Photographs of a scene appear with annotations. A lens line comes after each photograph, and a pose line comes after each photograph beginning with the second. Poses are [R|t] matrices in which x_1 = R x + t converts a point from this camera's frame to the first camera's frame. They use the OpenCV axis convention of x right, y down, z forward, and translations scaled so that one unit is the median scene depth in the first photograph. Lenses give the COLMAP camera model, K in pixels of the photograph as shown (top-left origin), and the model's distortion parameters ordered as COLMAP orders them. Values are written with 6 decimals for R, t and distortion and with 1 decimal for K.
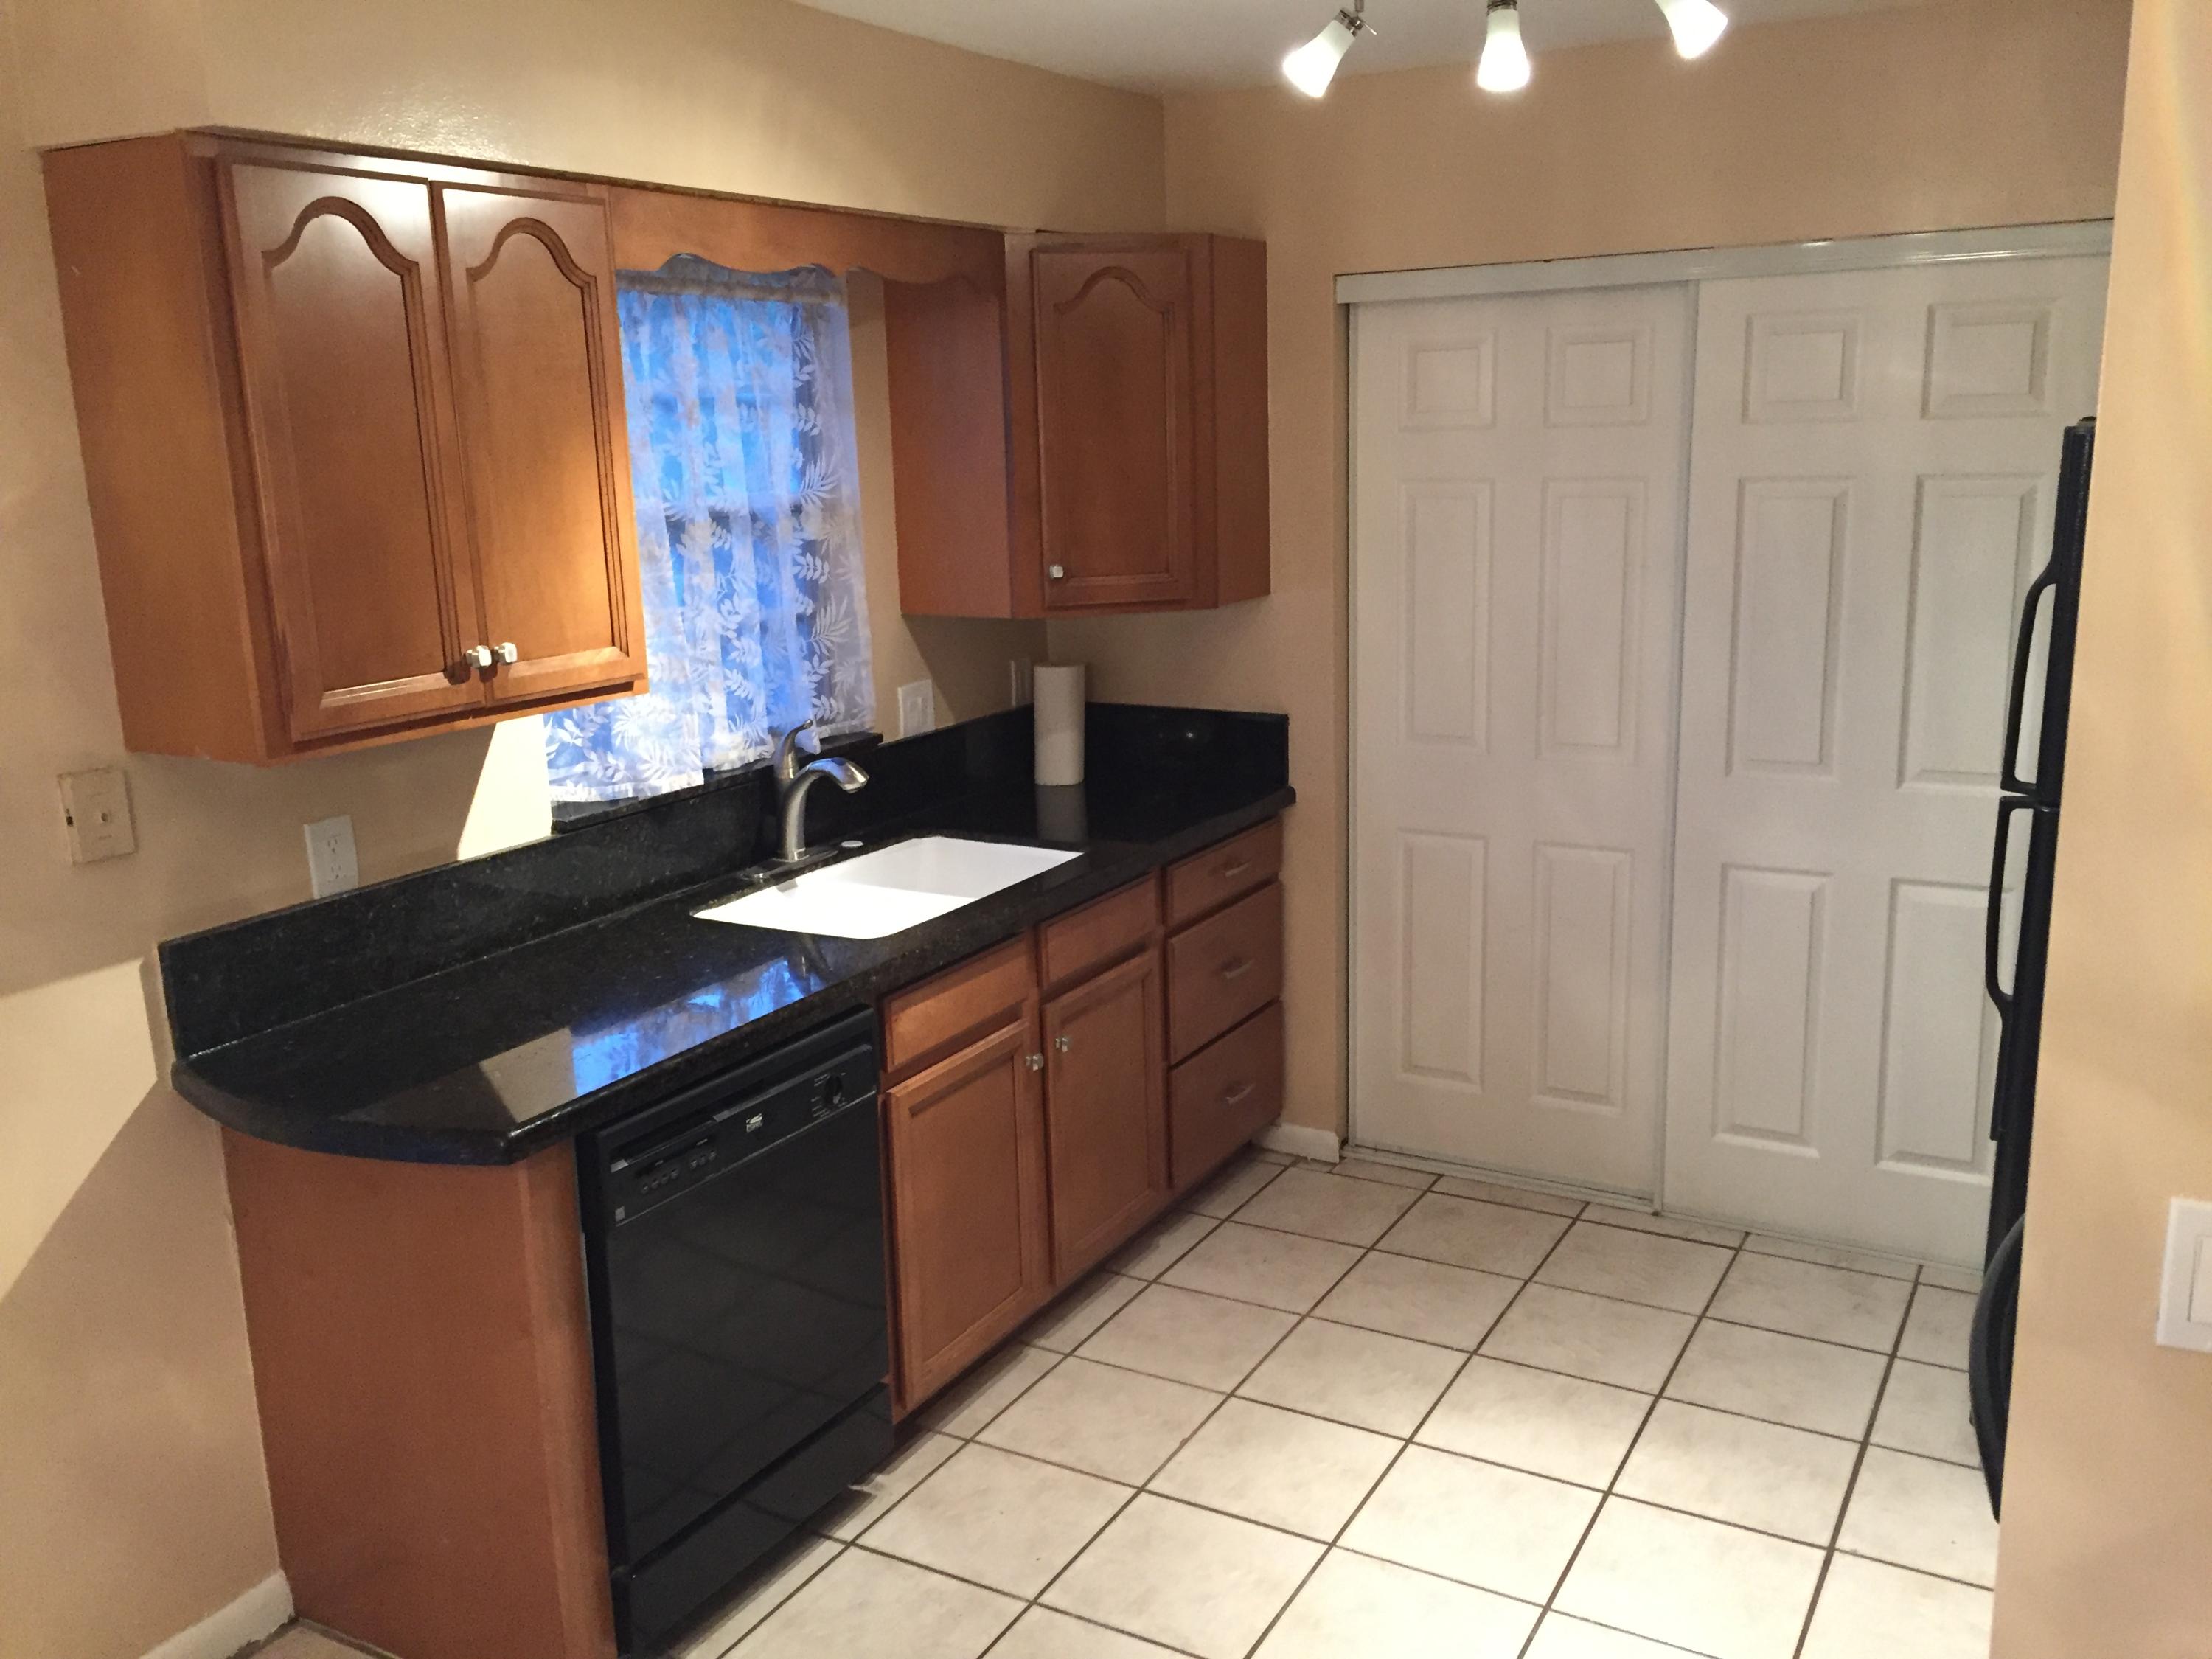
lens RADIAL K [[1877.3, 0, 1106.0], [0, 1877.3, 829.5], [0, 0, 1]] dist [0.084866, -0.119911]
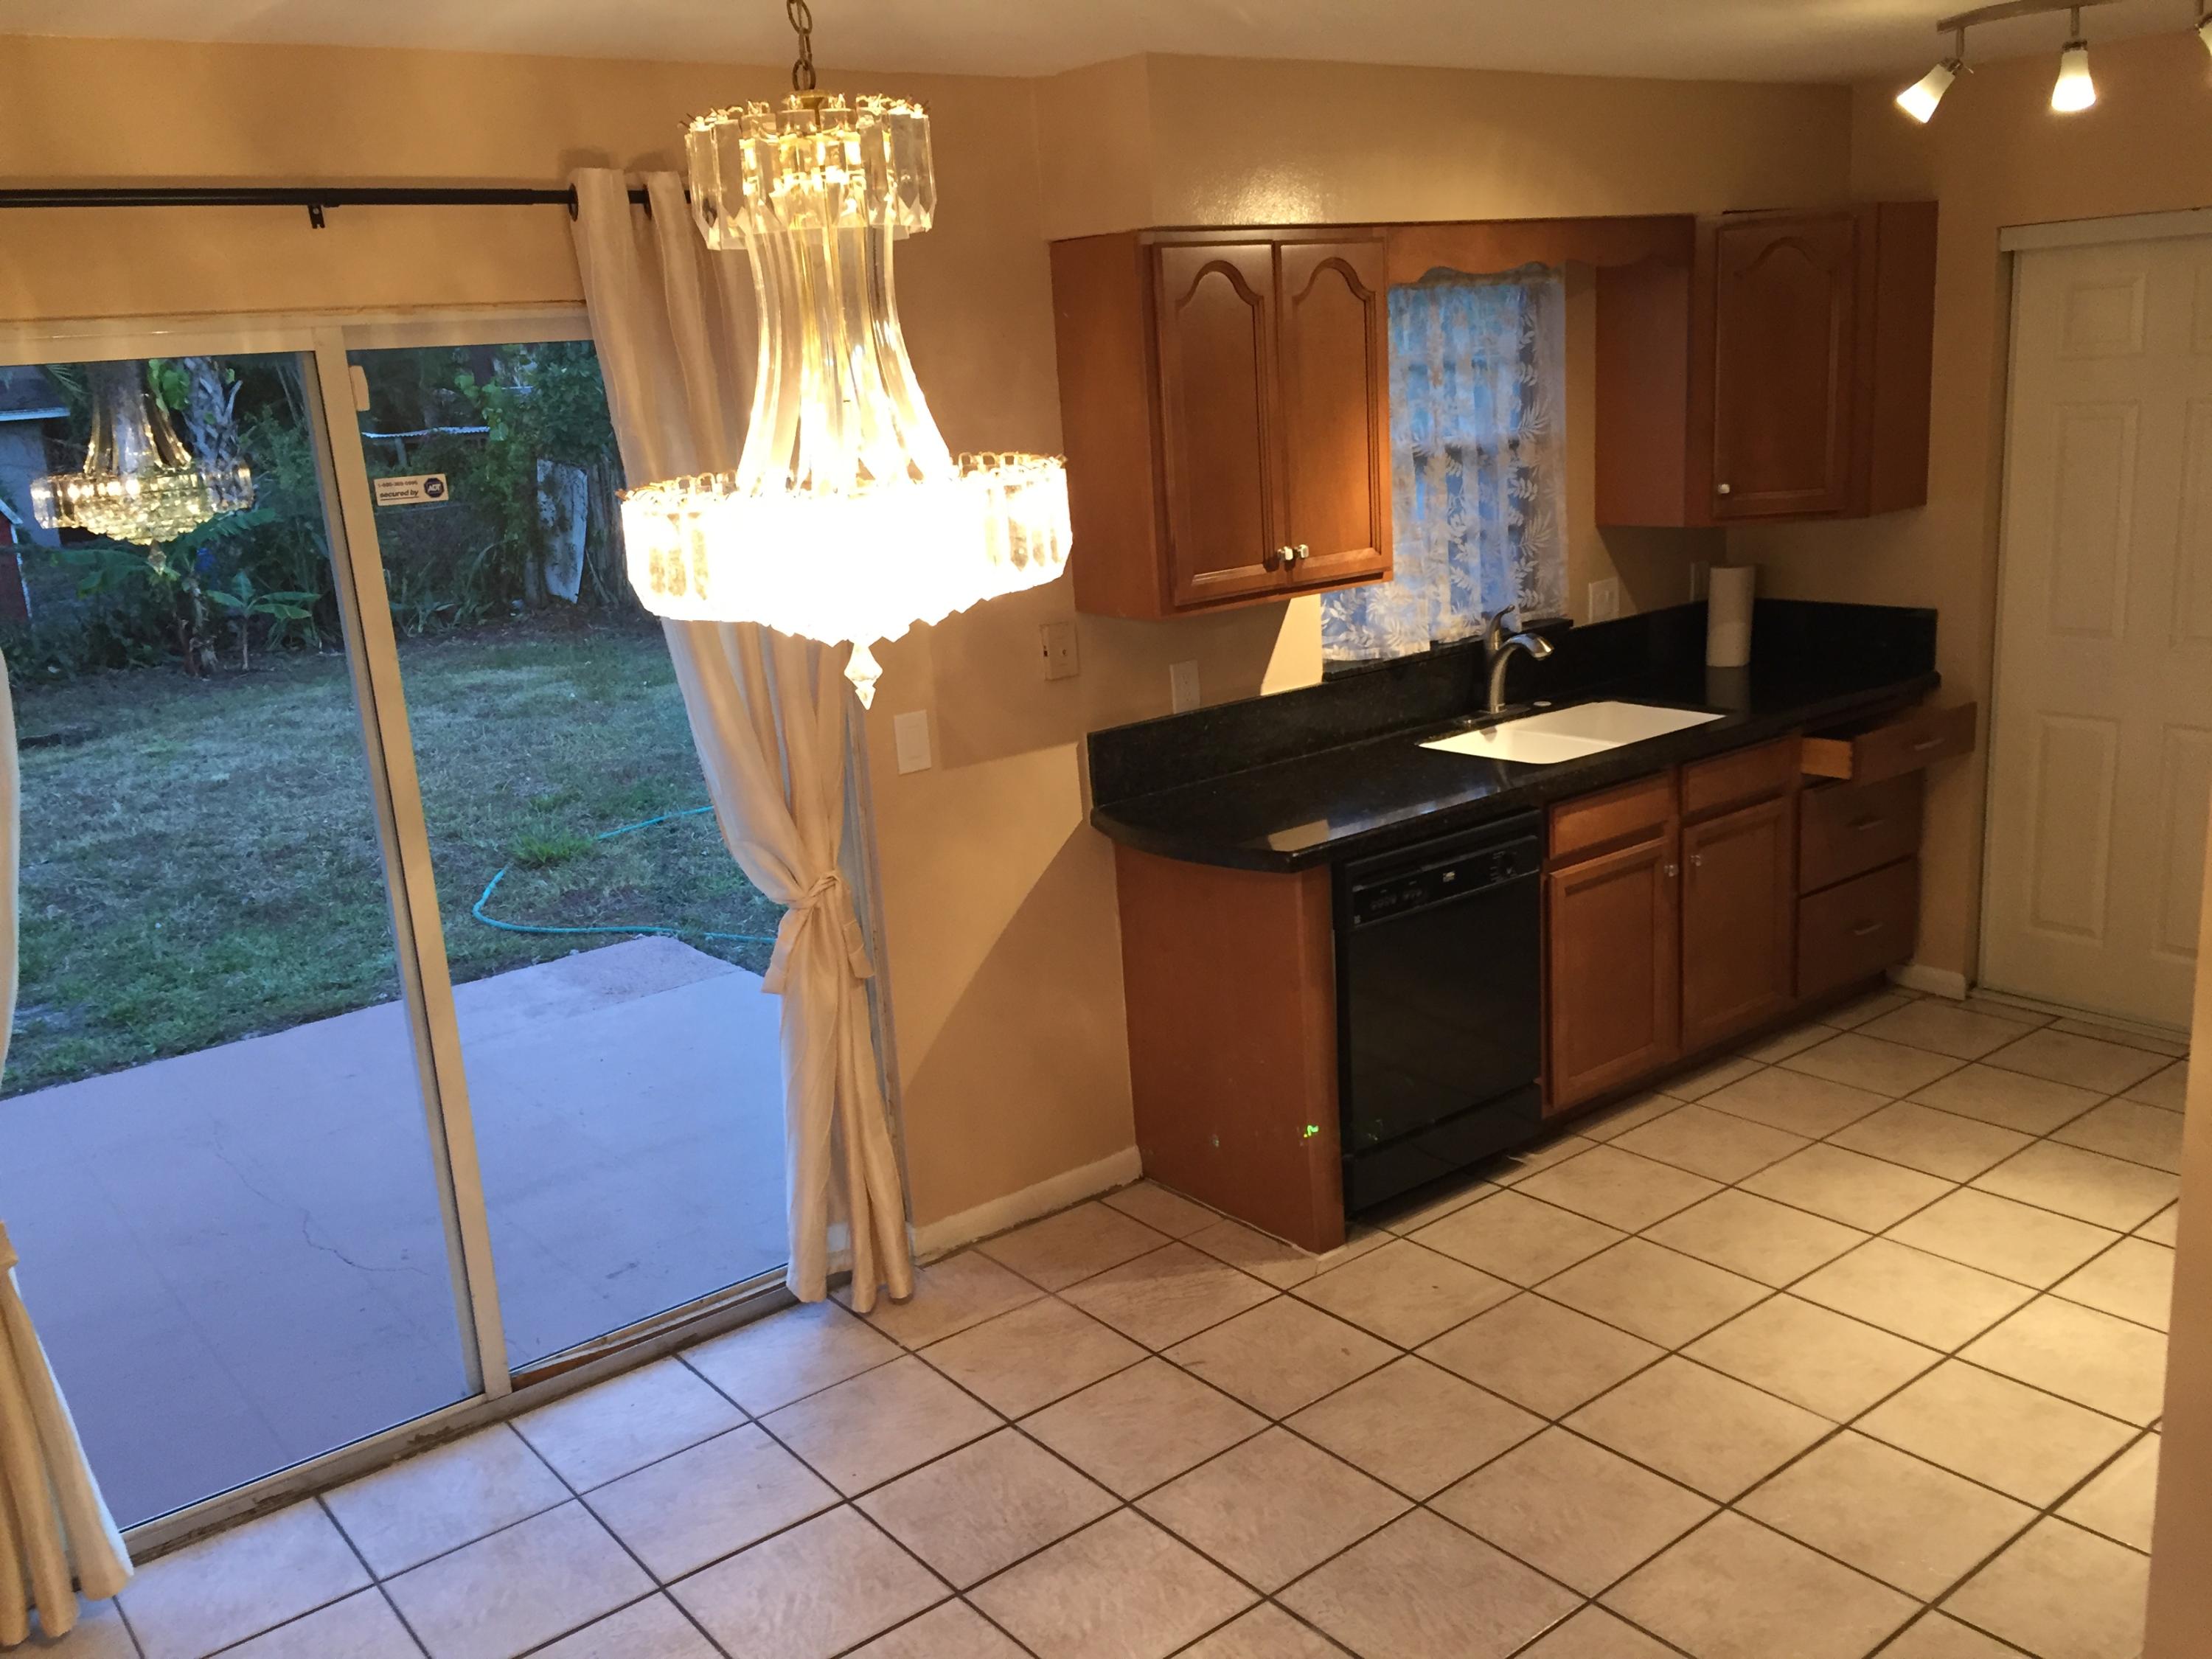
lens RADIAL K [[1877.3, 0, 1106.0], [0, 1877.3, 829.5], [0, 0, 1]] dist [0.084866, -0.119911]
pose [[0.924077, 0.058342, -0.377728, 0.091481], [-0.042126, 0.997807, 0.051057, 0.044766], [0.379878, -0.031268, 0.924508, -0.350615]]
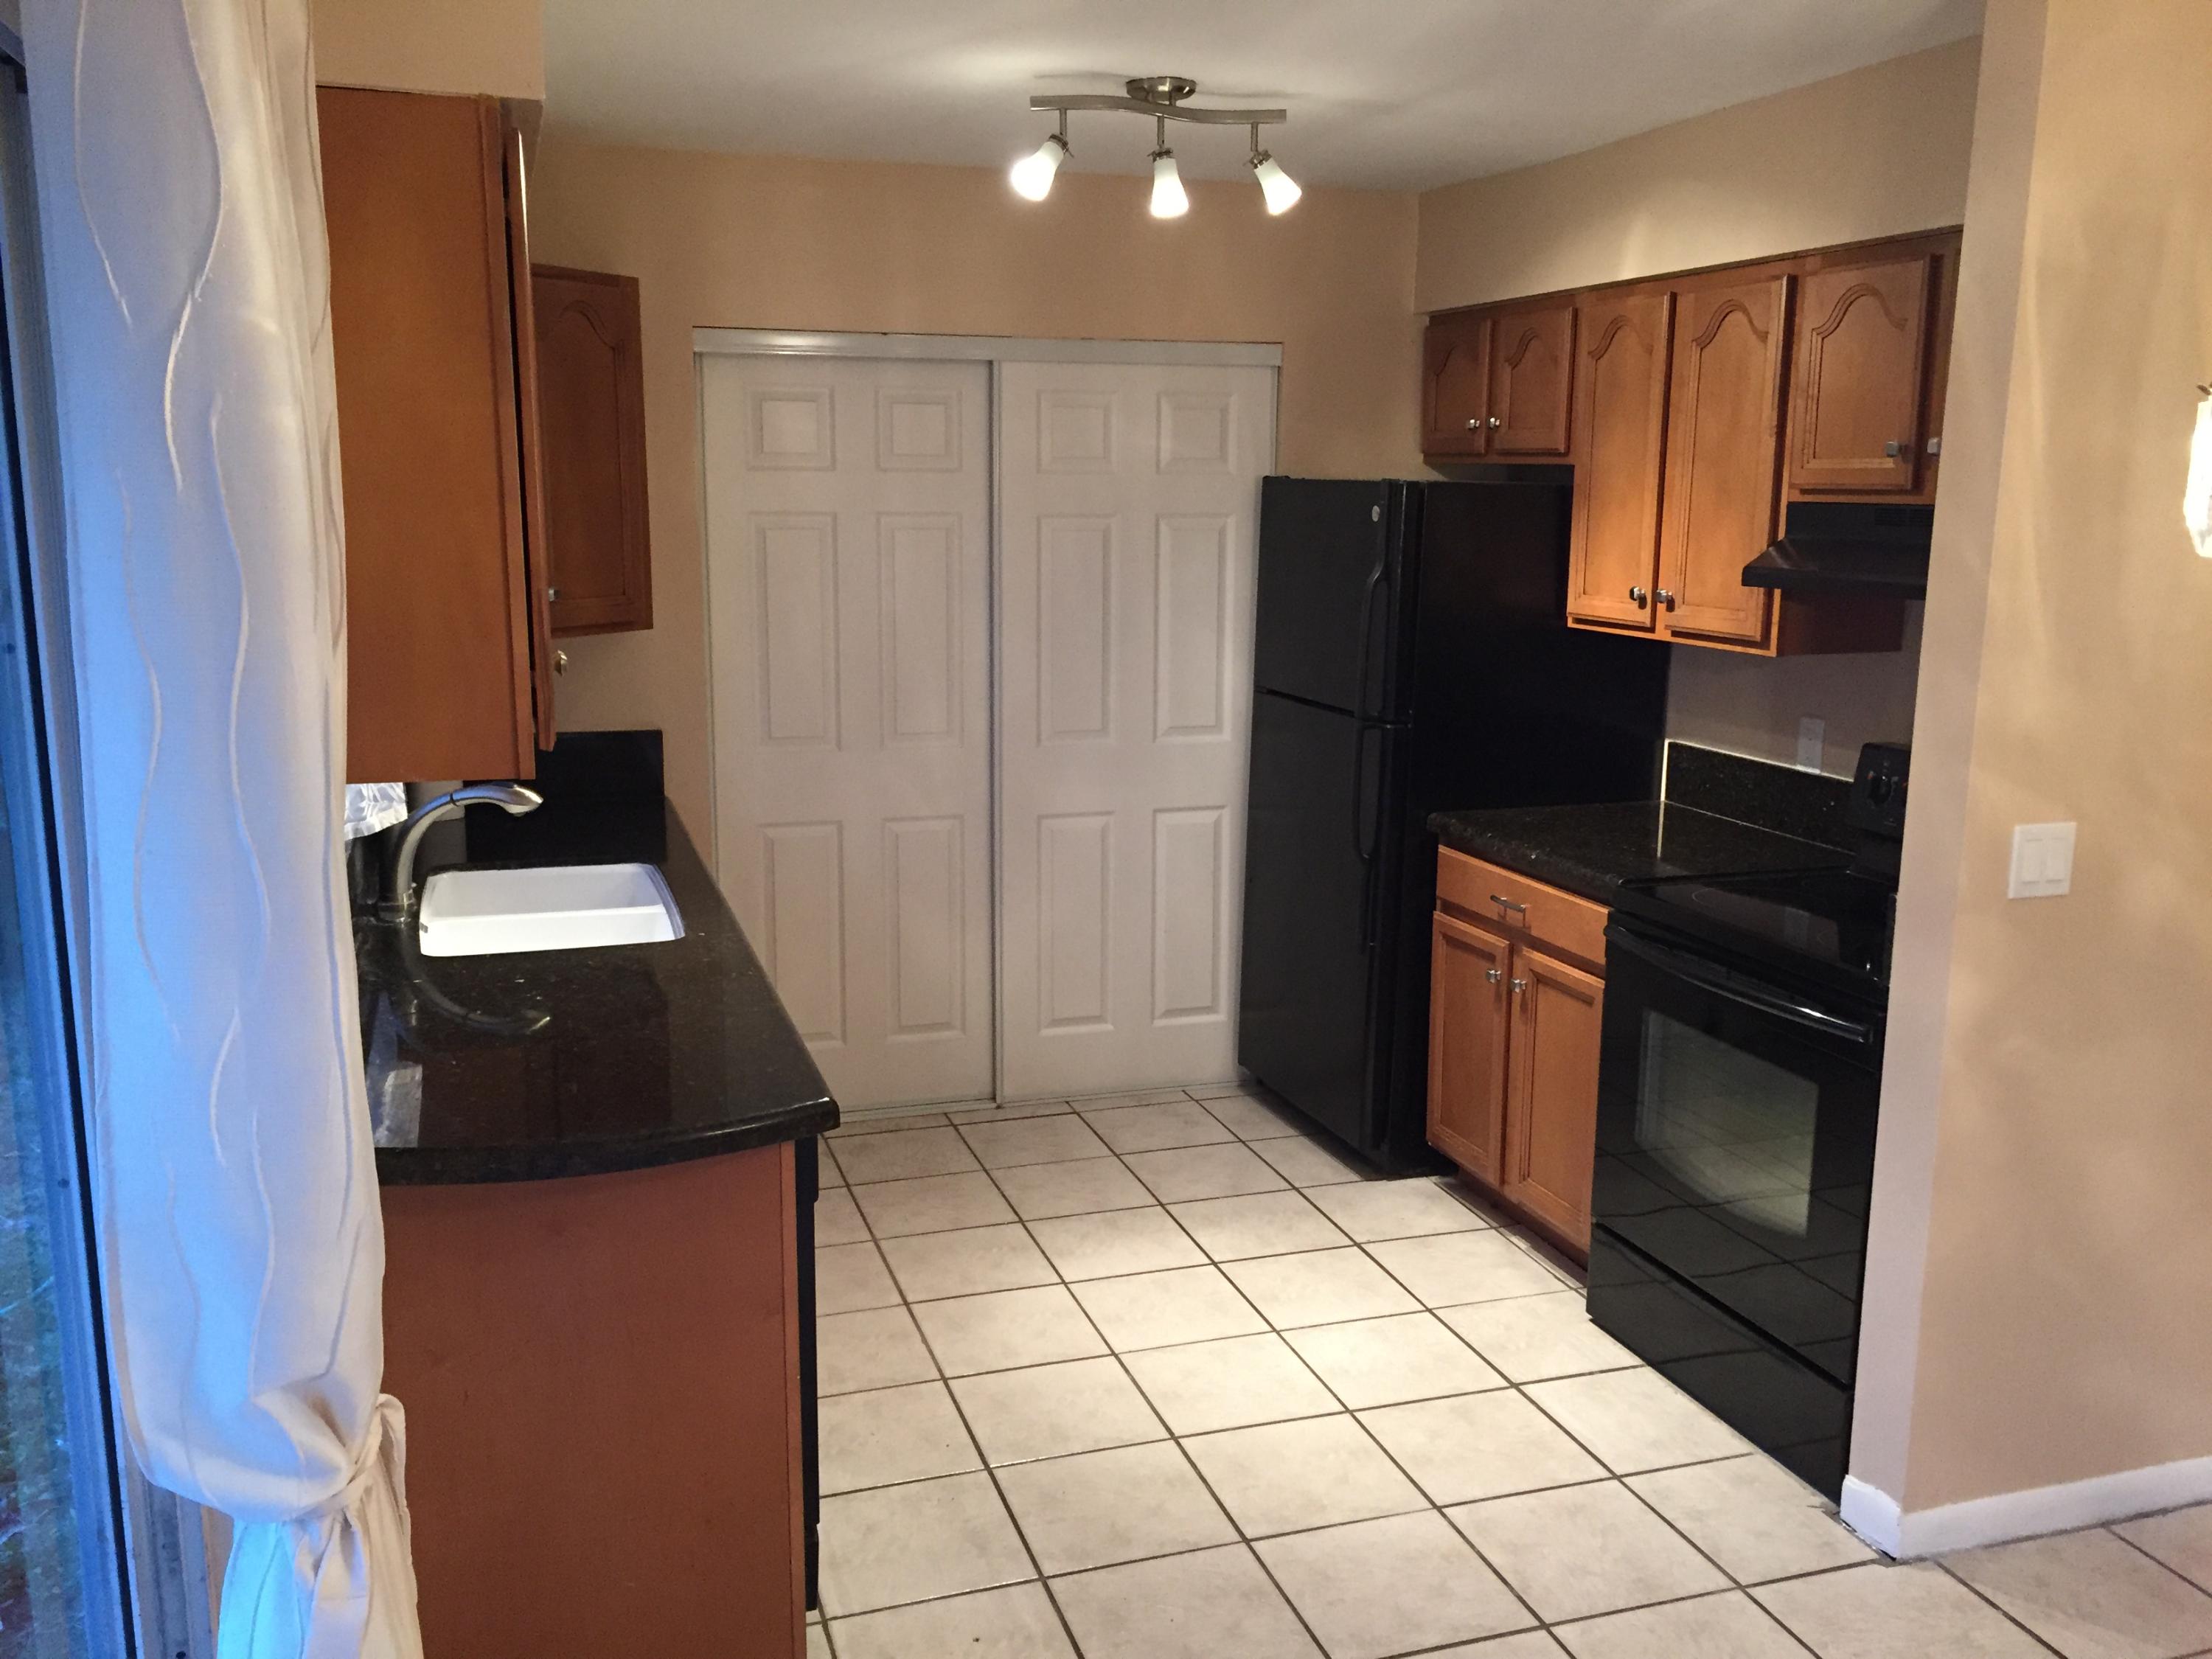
lens RADIAL K [[1877.3, 0, 1106.0], [0, 1877.3, 829.5], [0, 0, 1]] dist [0.084866, -0.119911]
pose [[0.678123, -0.105892, 0.727280, -0.643637], [0.132428, 0.990974, 0.020808, 0.007883], [-0.722919, 0.082202, 0.686025, 0.108241]]
